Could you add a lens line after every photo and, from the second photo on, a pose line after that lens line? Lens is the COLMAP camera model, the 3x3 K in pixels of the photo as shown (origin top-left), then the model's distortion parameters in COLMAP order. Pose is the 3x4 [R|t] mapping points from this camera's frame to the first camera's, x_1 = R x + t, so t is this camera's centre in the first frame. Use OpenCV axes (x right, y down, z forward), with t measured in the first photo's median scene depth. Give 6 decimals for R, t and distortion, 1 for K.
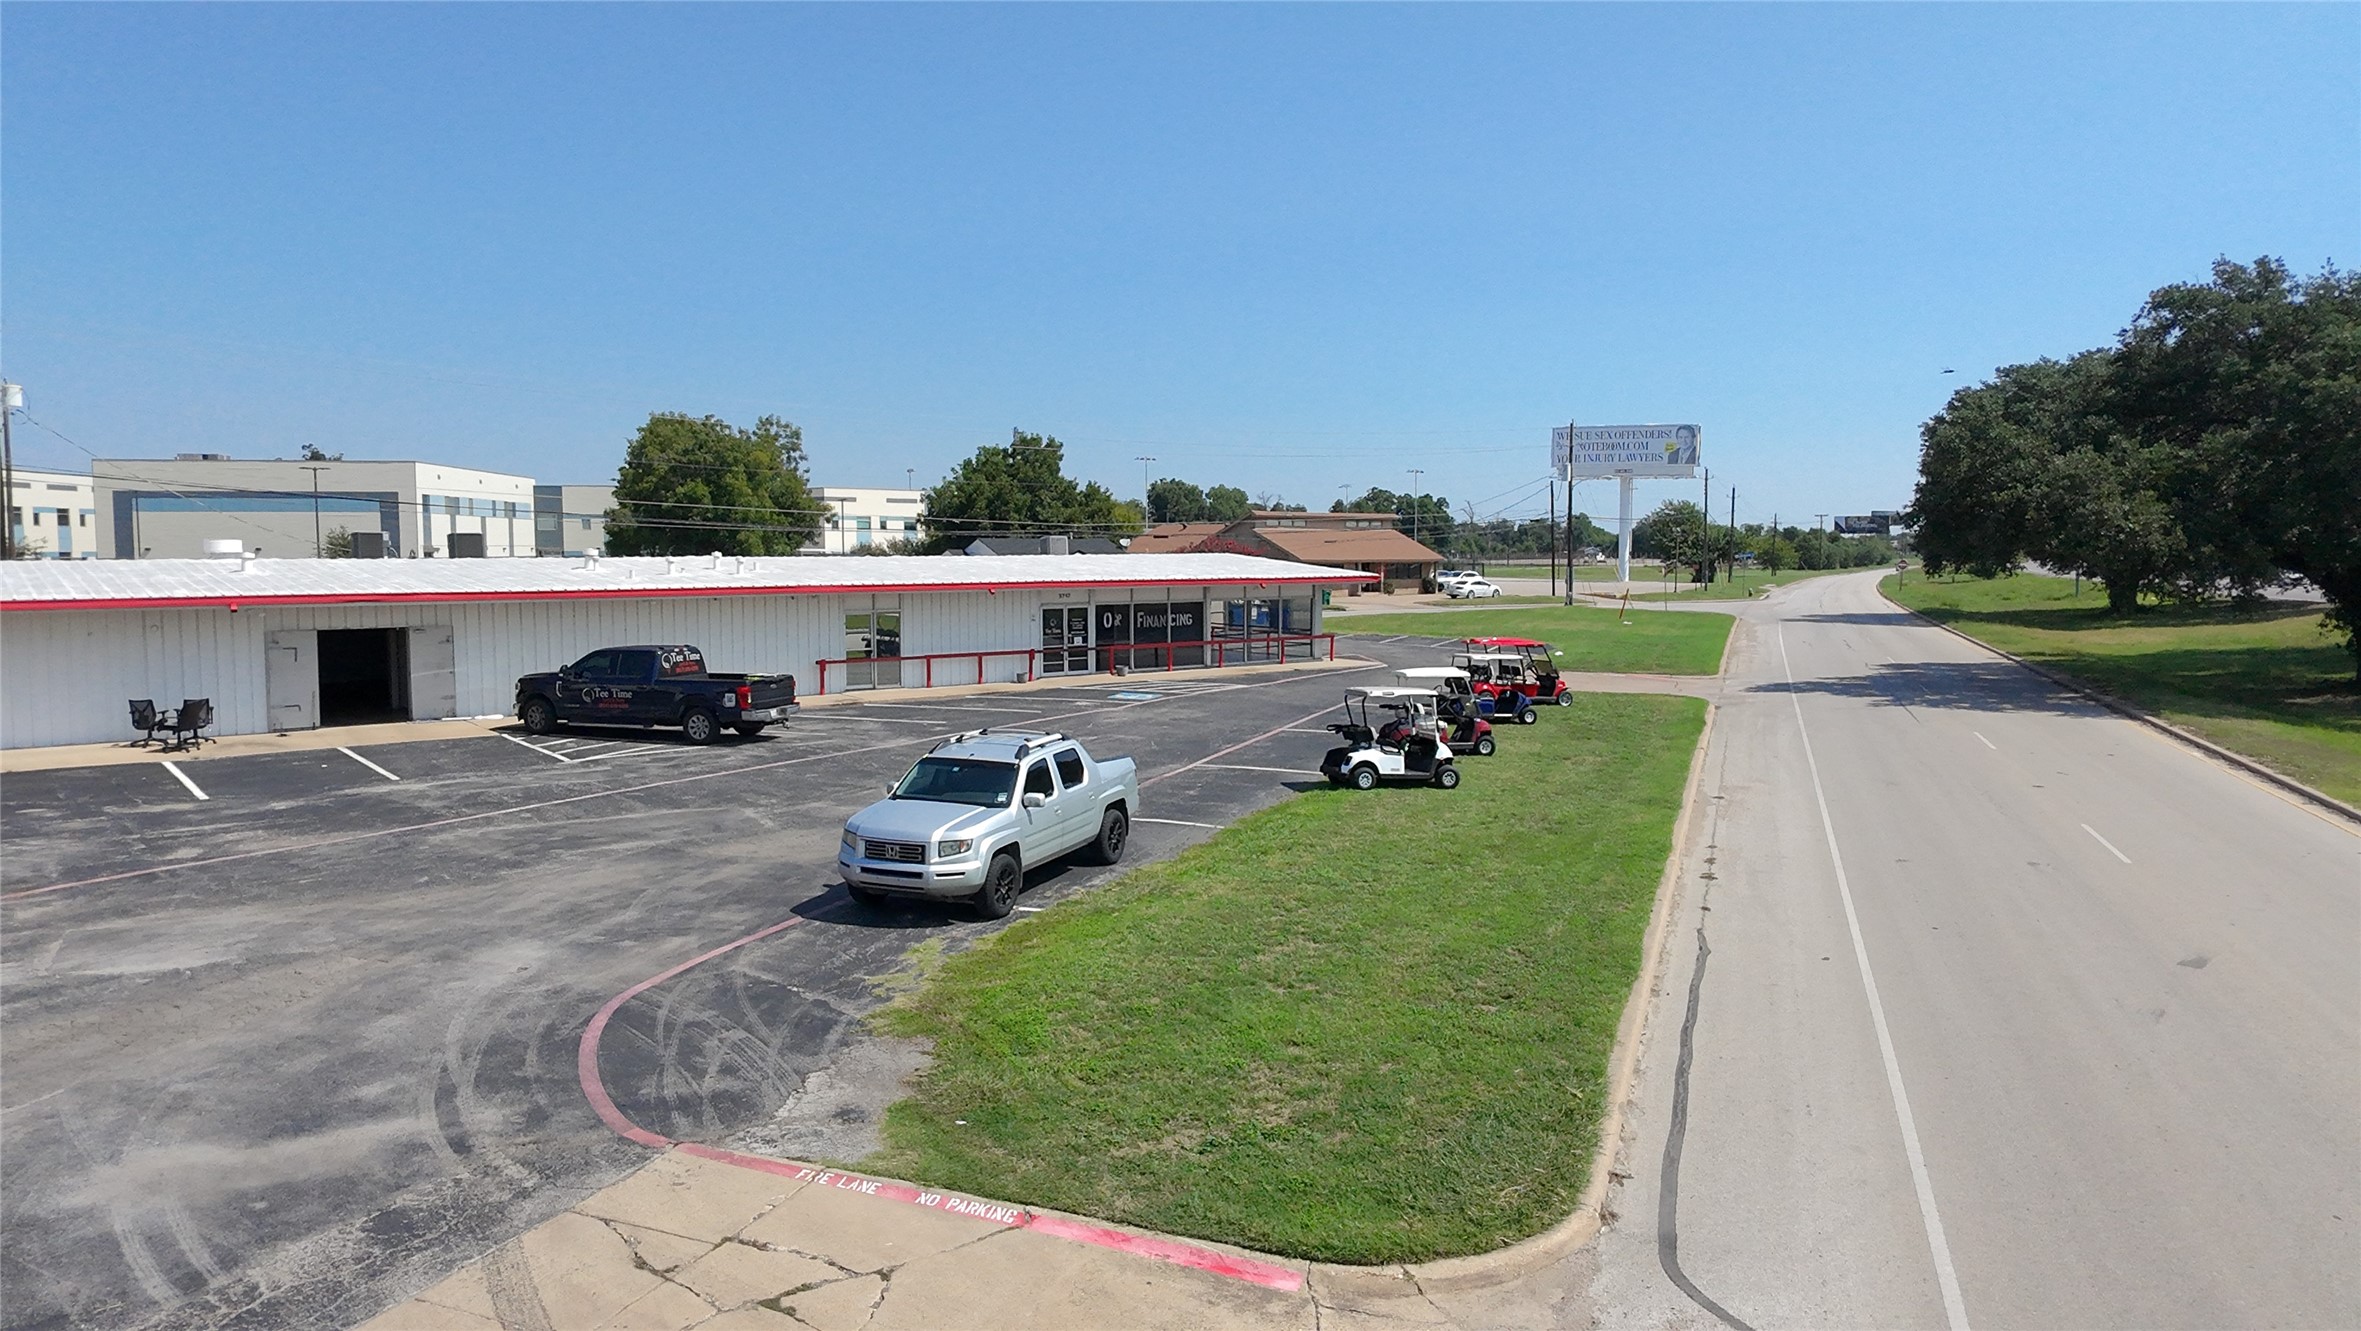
lens RADIAL K [[1510.3, 0, 1178.3], [0, 1510.3, 665.3], [0, 0, 1]] dist [0.002562, 0.000753]
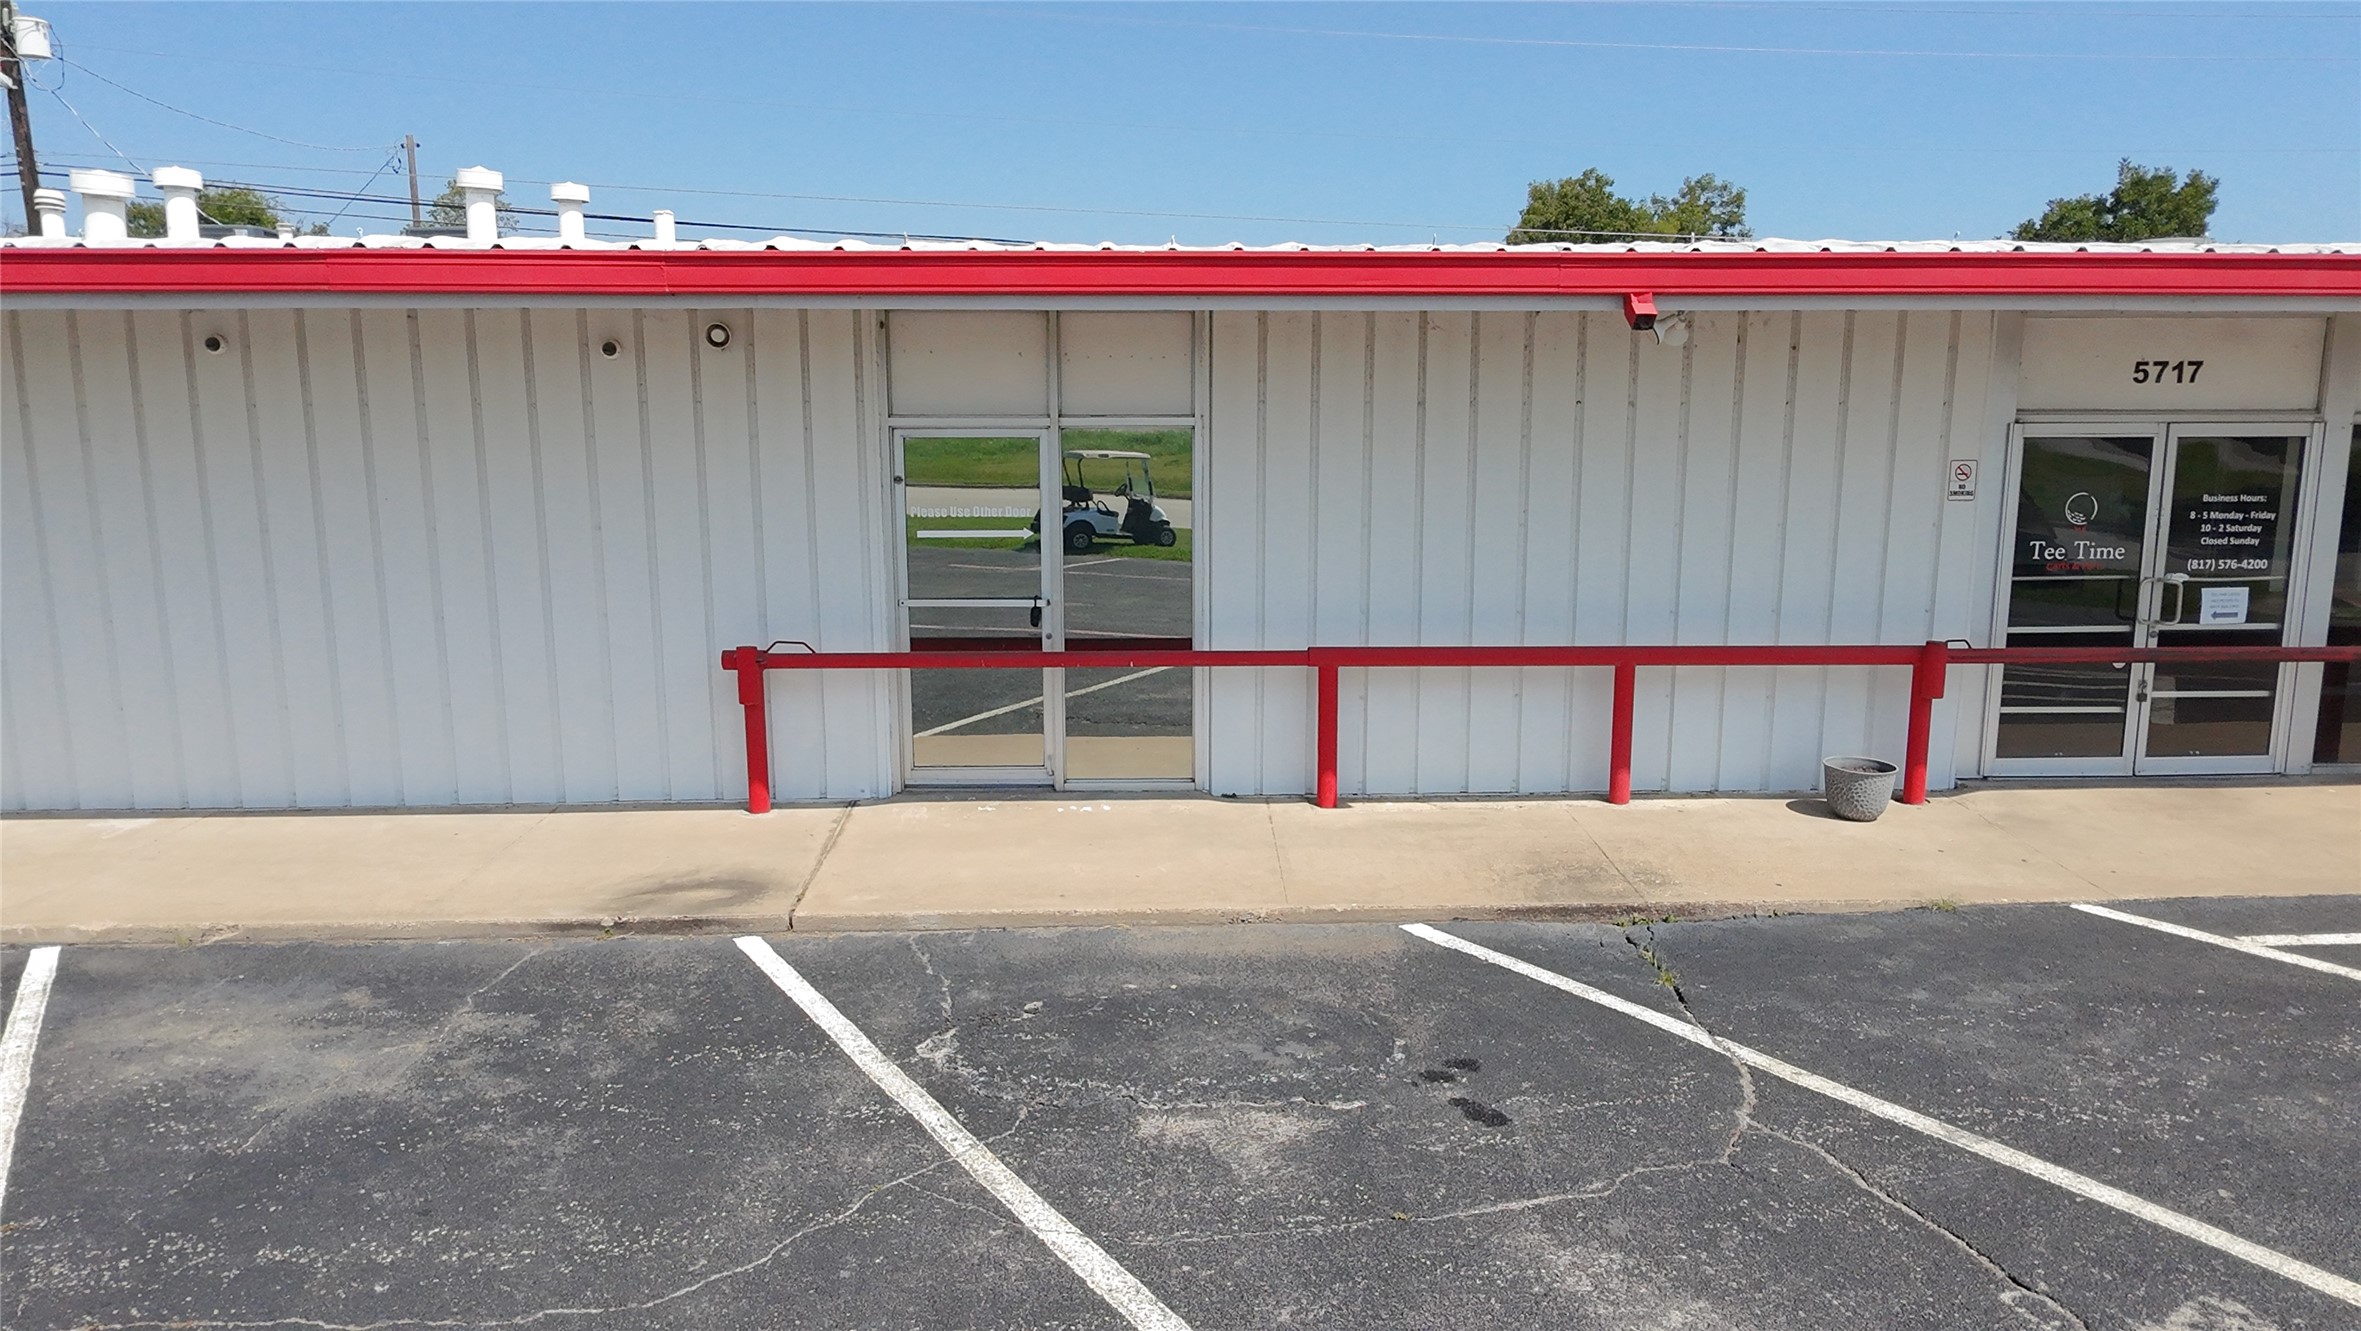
lens RADIAL K [[1510.3, 0, 1181.4], [0, 1510.3, 657.5], [0, 0, 1]] dist [0.002562, 0.000753]
pose [[0.788836, 0.100543, -0.606324, -0.063709], [-0.046974, 0.993506, 0.103633, -0.028255], [0.612806, -0.053268, 0.788436, 0.910535]]
